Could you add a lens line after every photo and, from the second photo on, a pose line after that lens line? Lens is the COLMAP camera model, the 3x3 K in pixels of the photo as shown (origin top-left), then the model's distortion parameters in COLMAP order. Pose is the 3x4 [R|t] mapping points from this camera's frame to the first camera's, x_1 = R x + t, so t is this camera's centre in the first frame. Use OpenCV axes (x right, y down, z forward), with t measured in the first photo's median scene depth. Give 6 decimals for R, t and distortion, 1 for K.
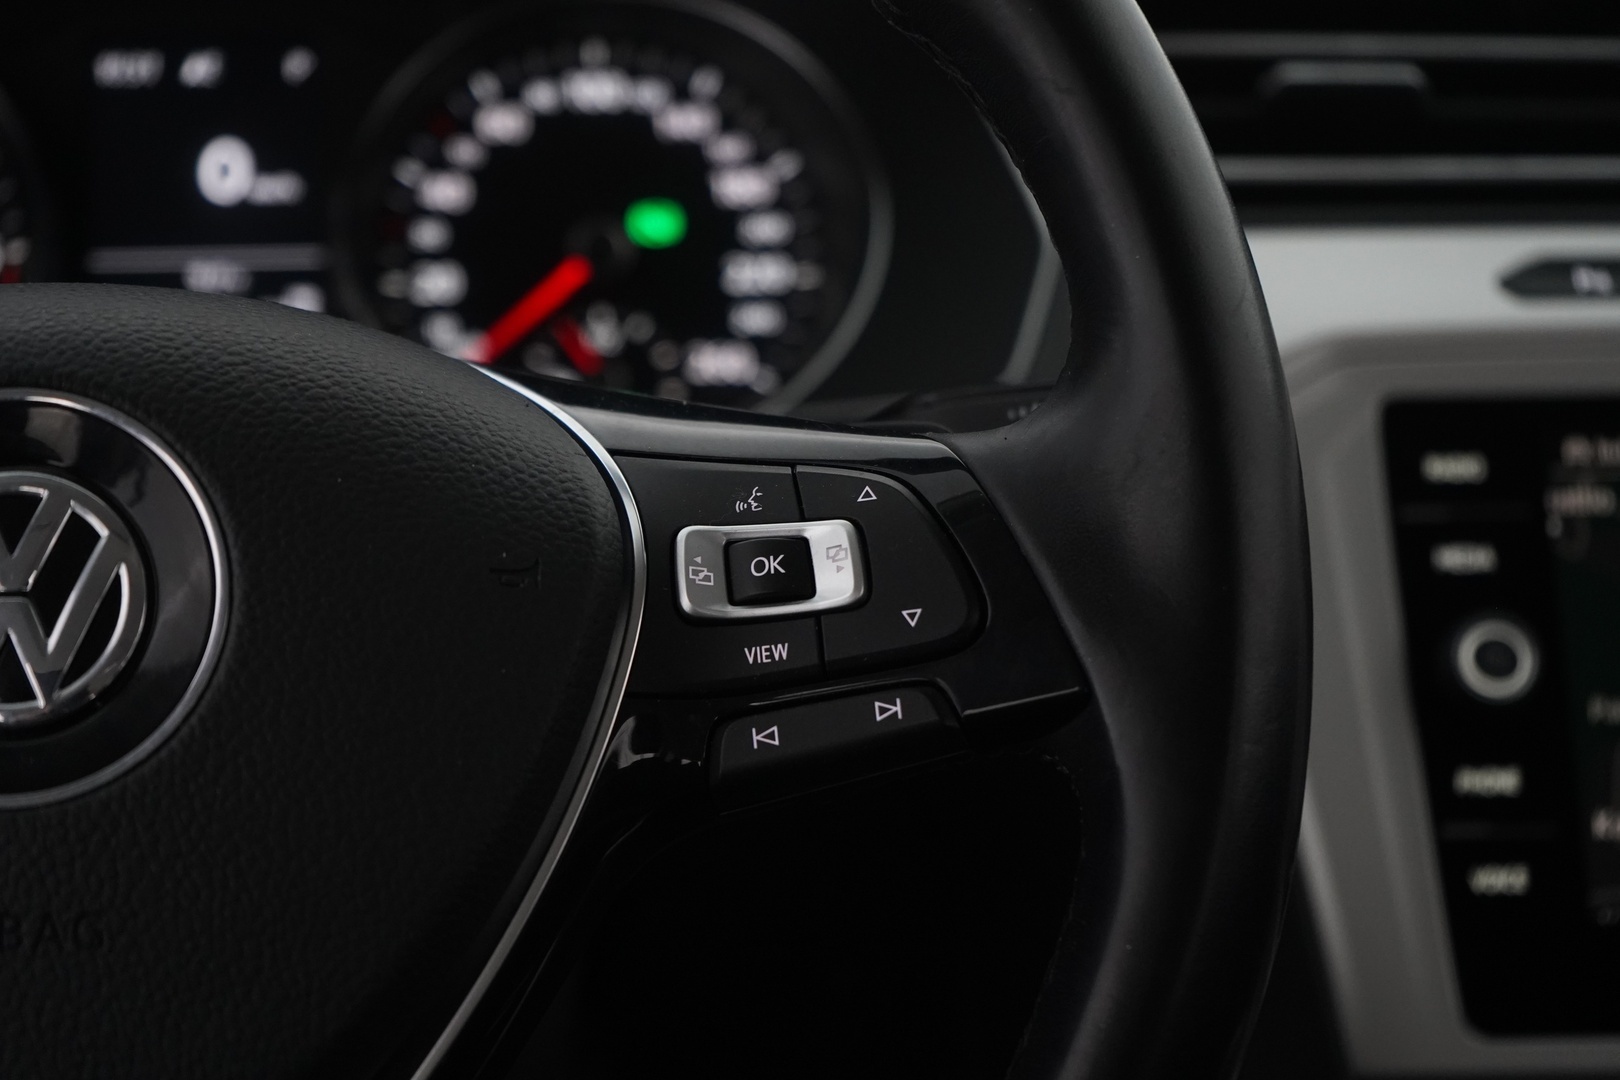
lens RADIAL K [[3400.2, 0, 813.1], [0, 3400.2, 541.8], [0, 0, 1]] dist [-0.096640, 0.000000]
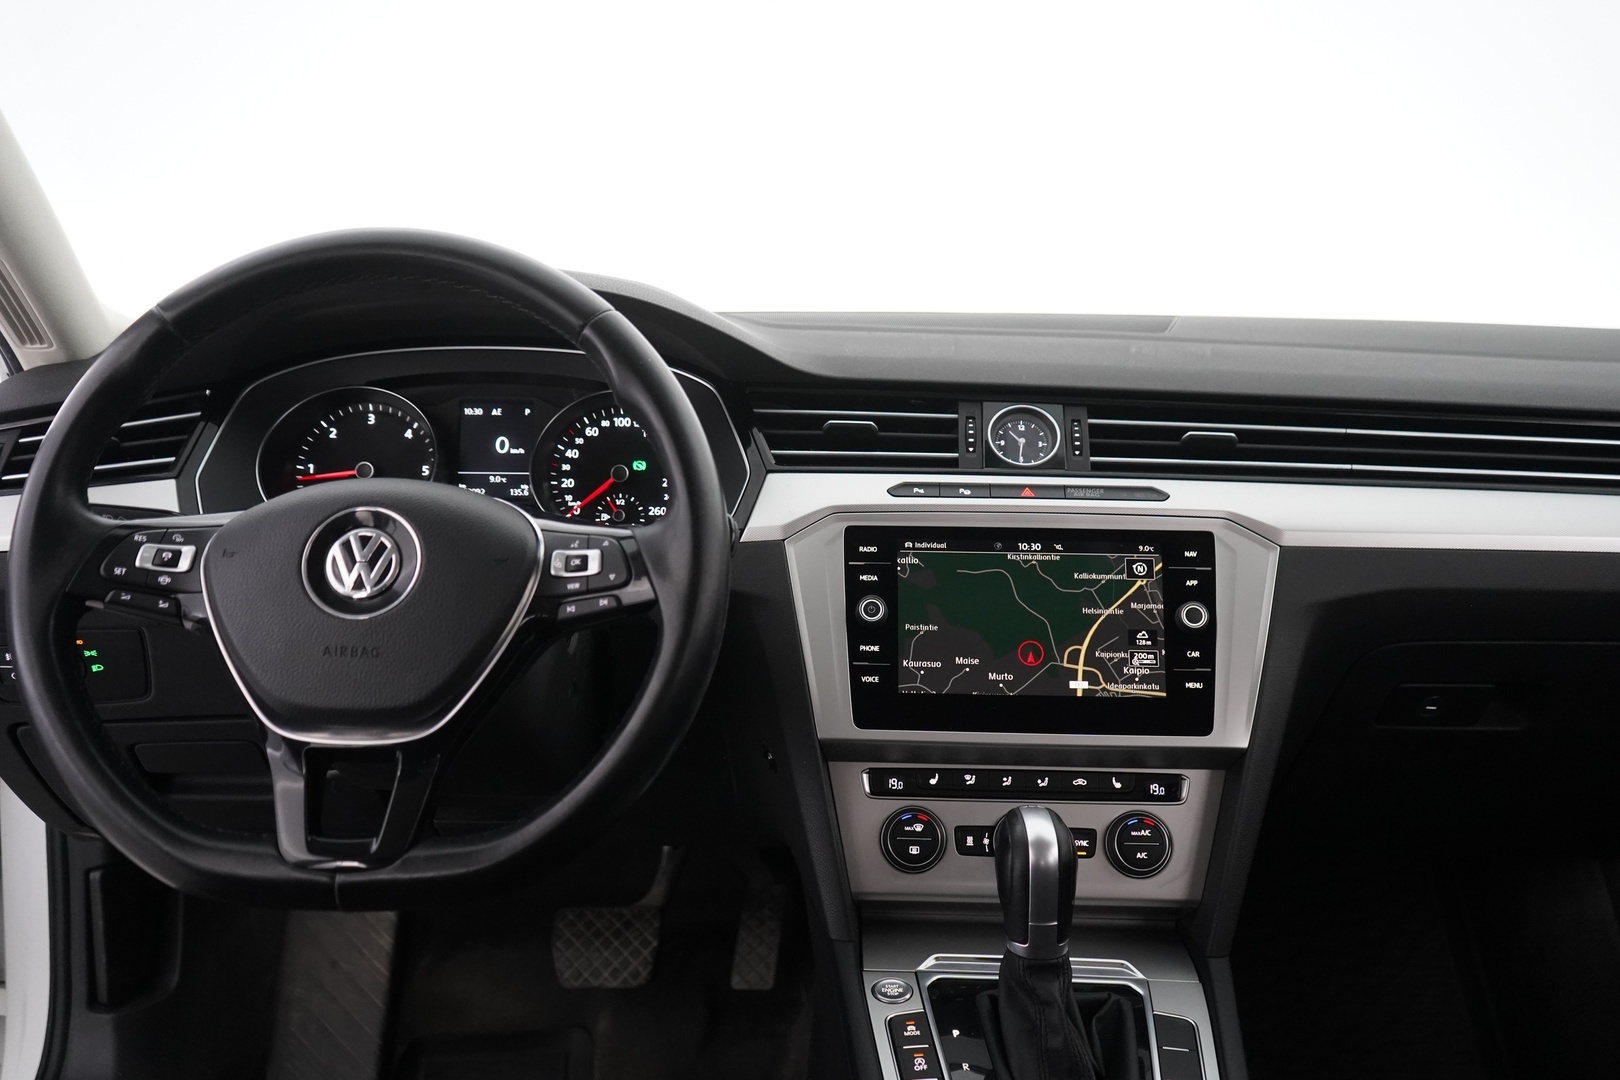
lens RADIAL K [[1484.0, 0, 804.0], [0, 1484.0, 535.9], [0, 0, 1]] dist [0.004672, 0.000000]
pose [[0.996008, 0.027662, -0.084874, 0.231057], [-0.031477, 0.998538, -0.043953, 0.026385], [0.083534, 0.046449, 0.995422, -0.348719]]
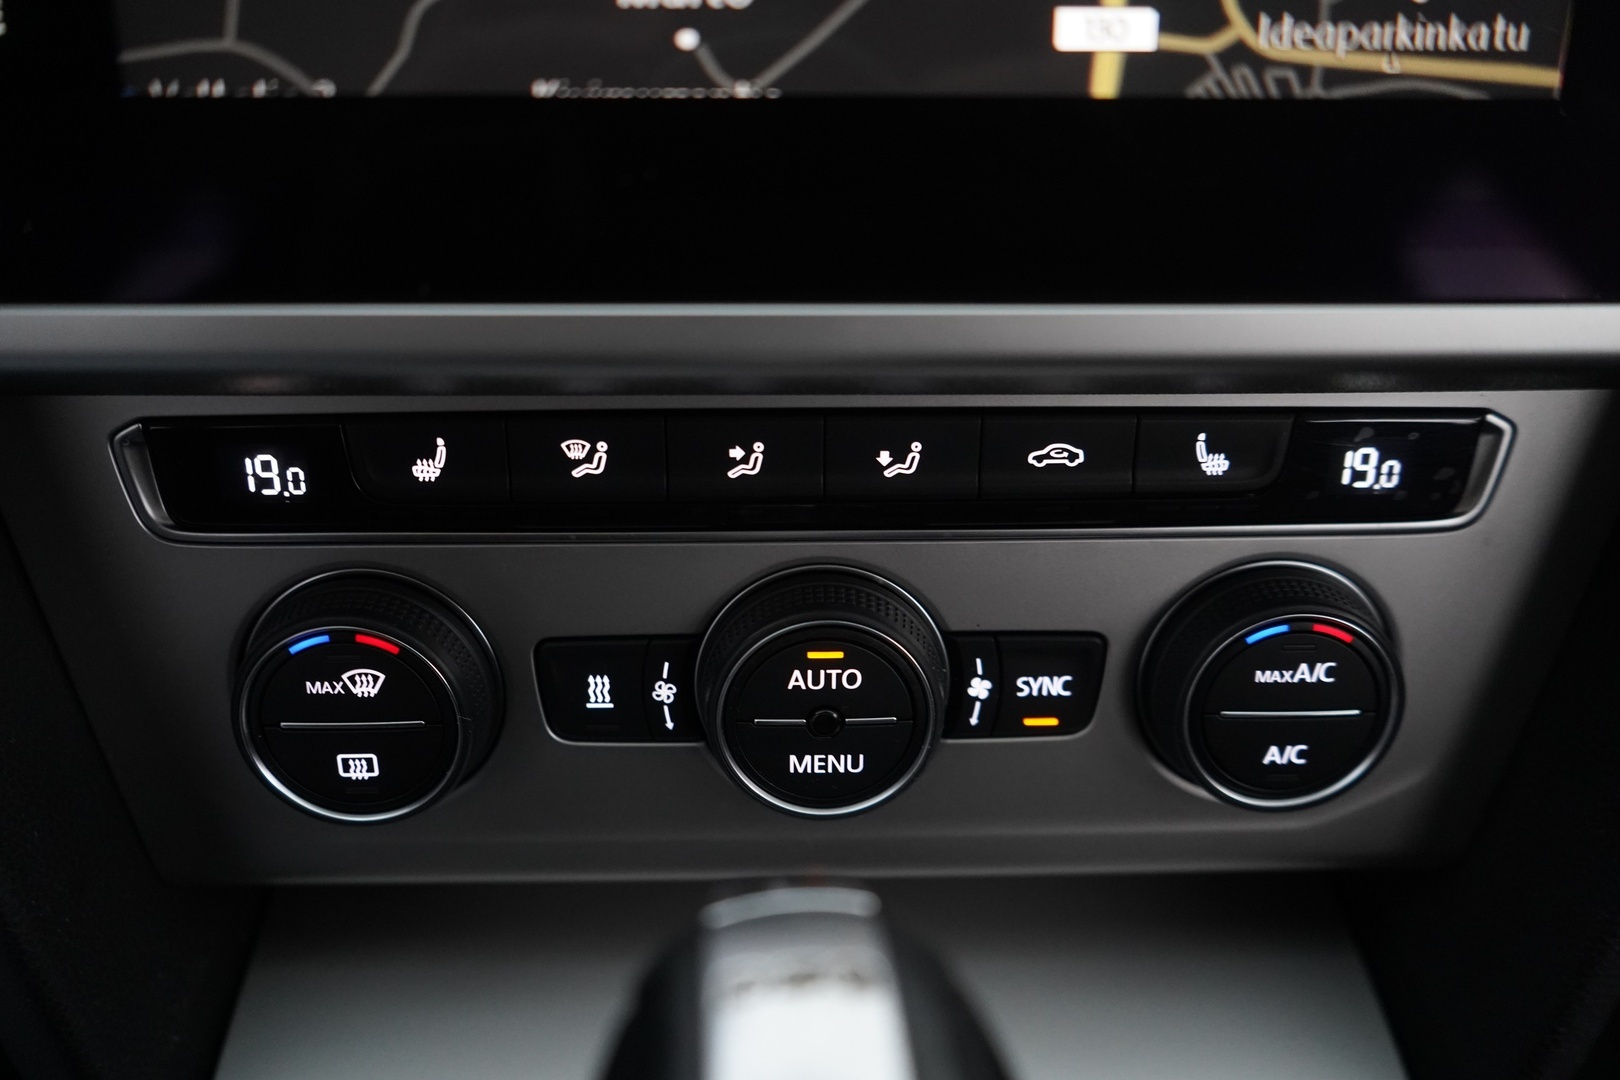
lens RADIAL K [[1292.2, 0, 804.8], [0, 1292.2, 517.7], [0, 0, 1]] dist [-0.017882, -0.005741]
pose [[0.999575, 0.026452, -0.012241, 0.316622], [-0.017166, 0.873667, 0.486221, 0.059264], [0.023556, -0.485804, 0.873750, 0.701343]]
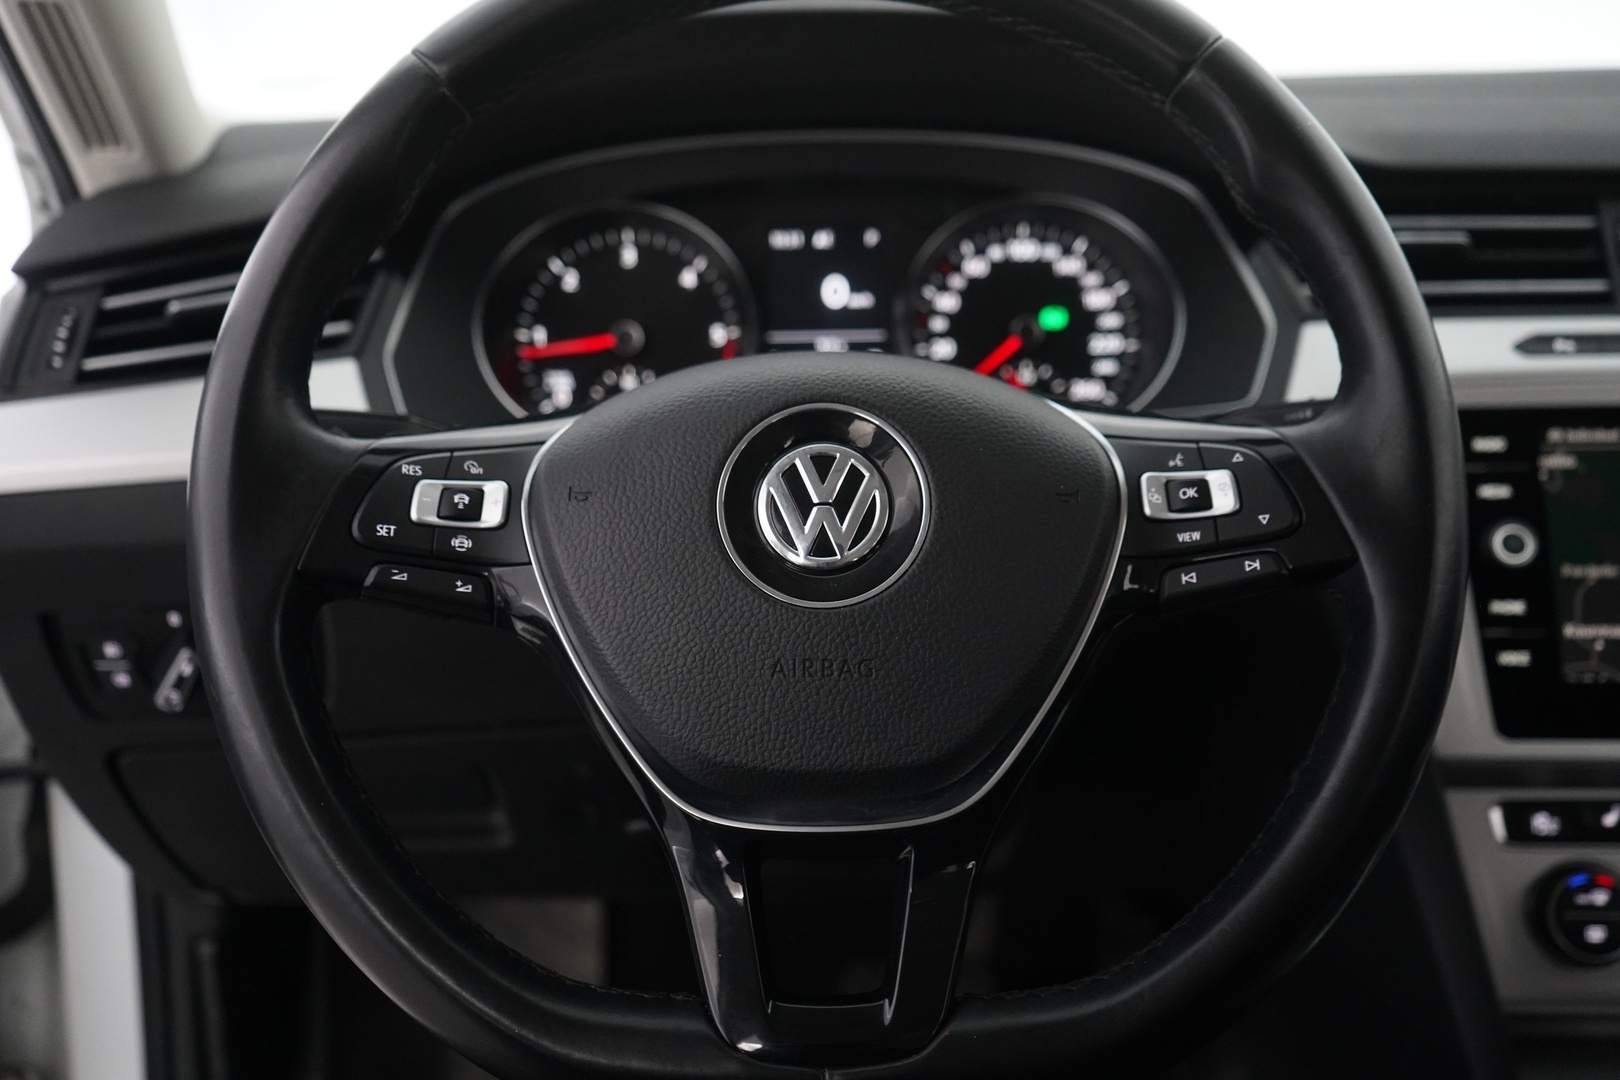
lens RADIAL K [[1789.4, 0, 817.7], [0, 1789.4, 537.4], [0, 0, 1]] dist [0.022290, 0.000000]
pose [[0.994749, 0.009695, -0.101888, -0.079286], [-0.006437, 0.999459, 0.032256, 0.000407], [0.102146, -0.031431, 0.994273, -0.048306]]
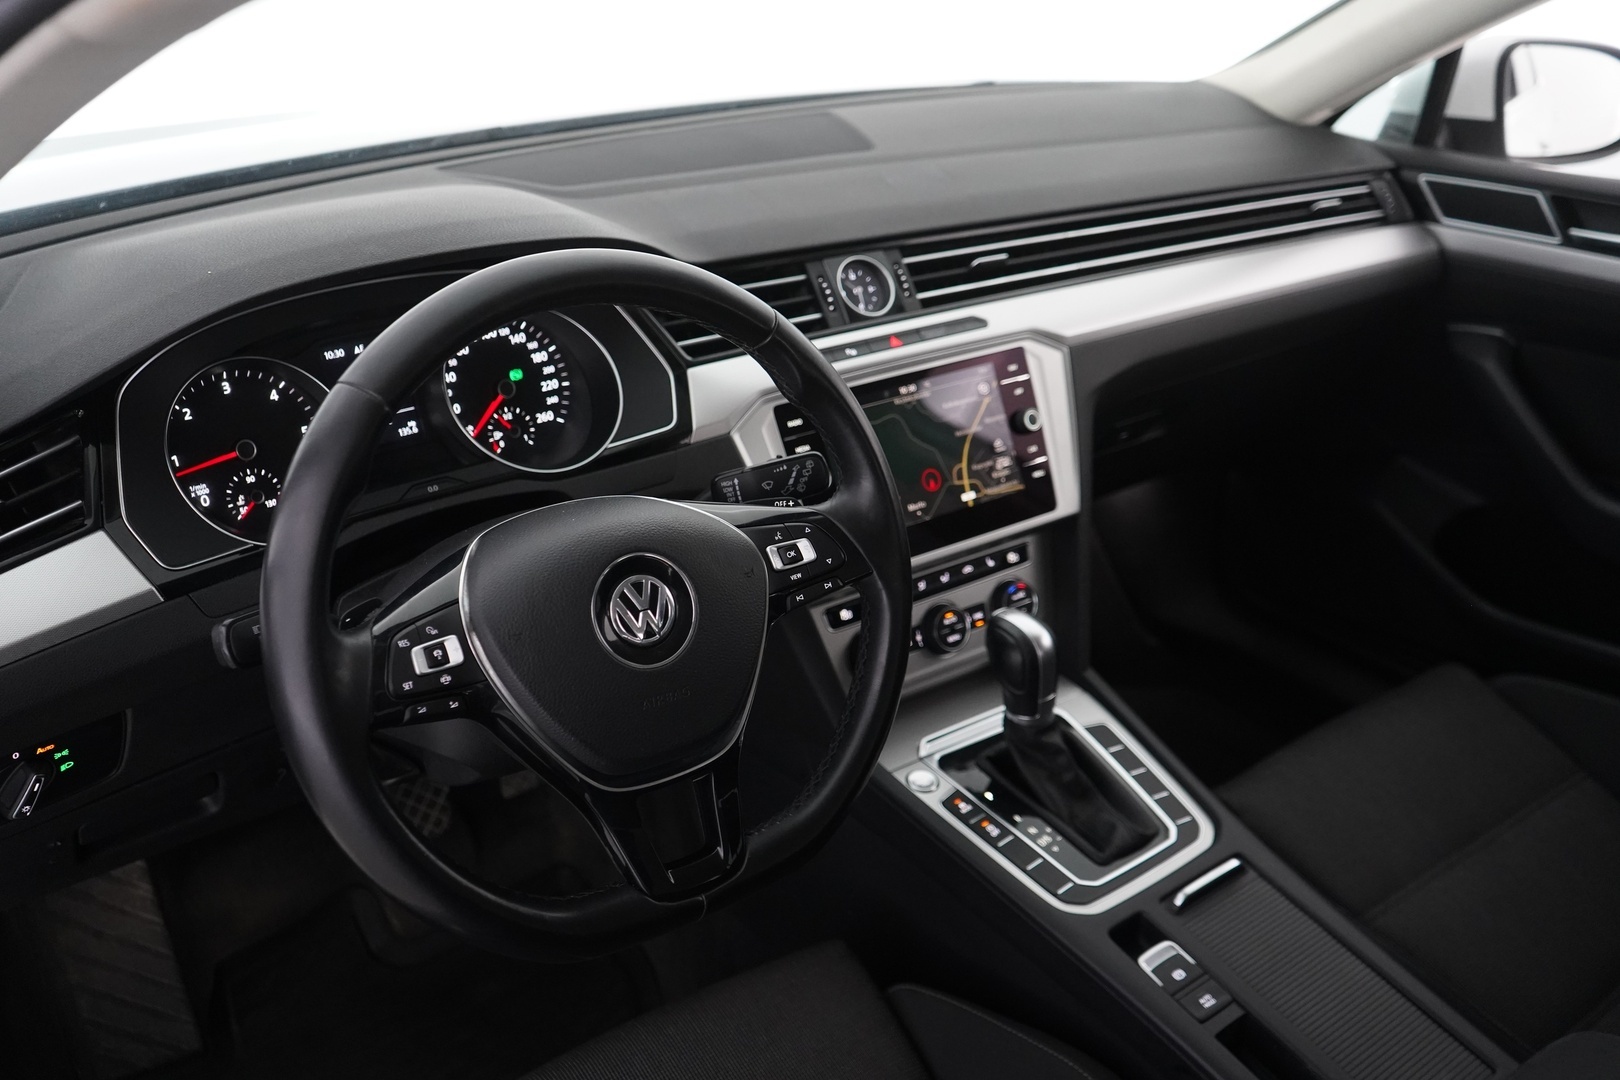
lens RADIAL K [[1484.0, 0, 795.9], [0, 1484.0, 543.6], [0, 0, 1]] dist [0.004672, 0.000000]
pose [[0.847831, -0.231175, 0.477222, -0.524998], [0.111367, 0.957522, 0.265987, -0.287206], [-0.518440, -0.172366, 0.837562, -0.271990]]
